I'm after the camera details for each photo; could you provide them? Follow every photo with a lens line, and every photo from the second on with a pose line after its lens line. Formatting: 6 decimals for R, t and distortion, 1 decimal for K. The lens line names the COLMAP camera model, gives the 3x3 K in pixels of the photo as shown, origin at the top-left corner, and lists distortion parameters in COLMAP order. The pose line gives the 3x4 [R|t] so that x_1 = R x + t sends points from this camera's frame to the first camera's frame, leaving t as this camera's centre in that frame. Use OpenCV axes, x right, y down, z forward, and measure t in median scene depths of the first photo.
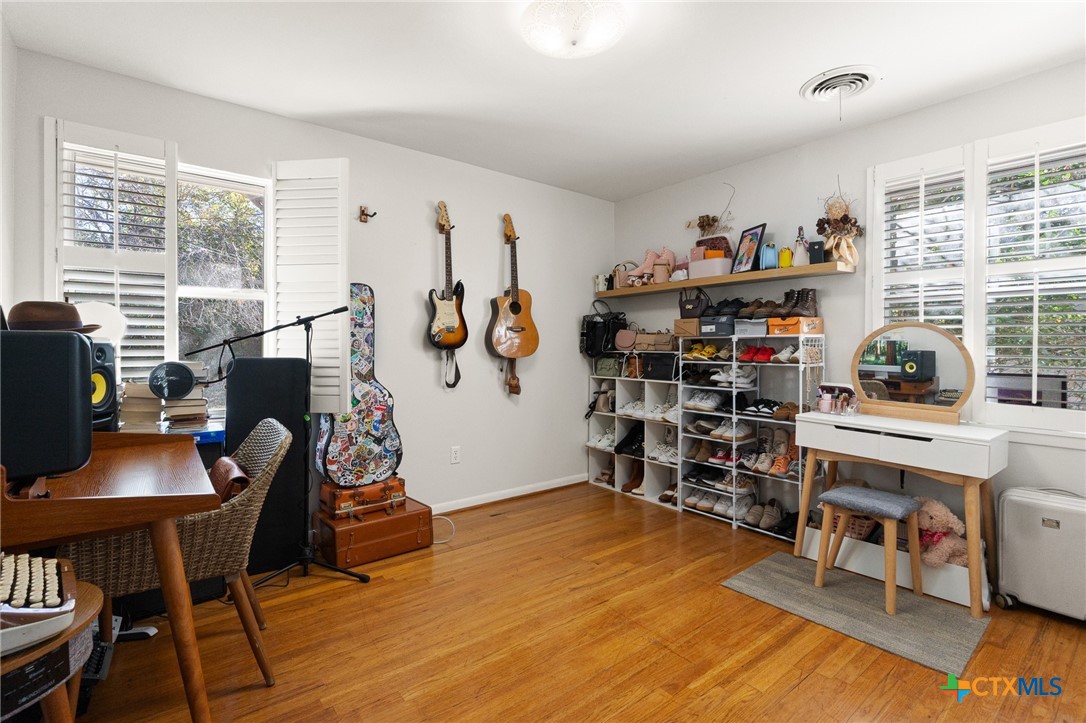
lens RADIAL K [[507.7, 0, 543.0], [0, 507.7, 361.5], [0, 0, 1]] dist [0.001940, -0.000105]
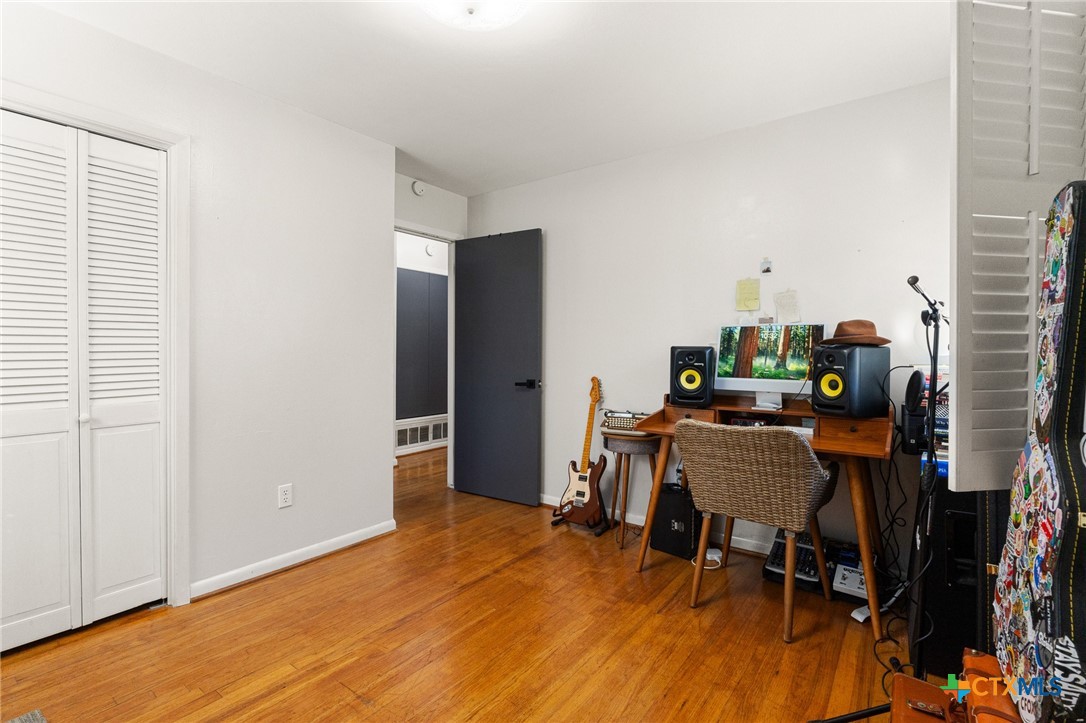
lens RADIAL K [[507.7, 0, 543.0], [0, 507.7, 361.5], [0, 0, 1]] dist [0.001940, -0.000105]
pose [[-0.965837, -0.007680, -0.259038, 0.182777], [-0.017881, 0.999154, 0.037047, -0.047143], [0.258534, 0.040414, -0.965156, 2.051033]]
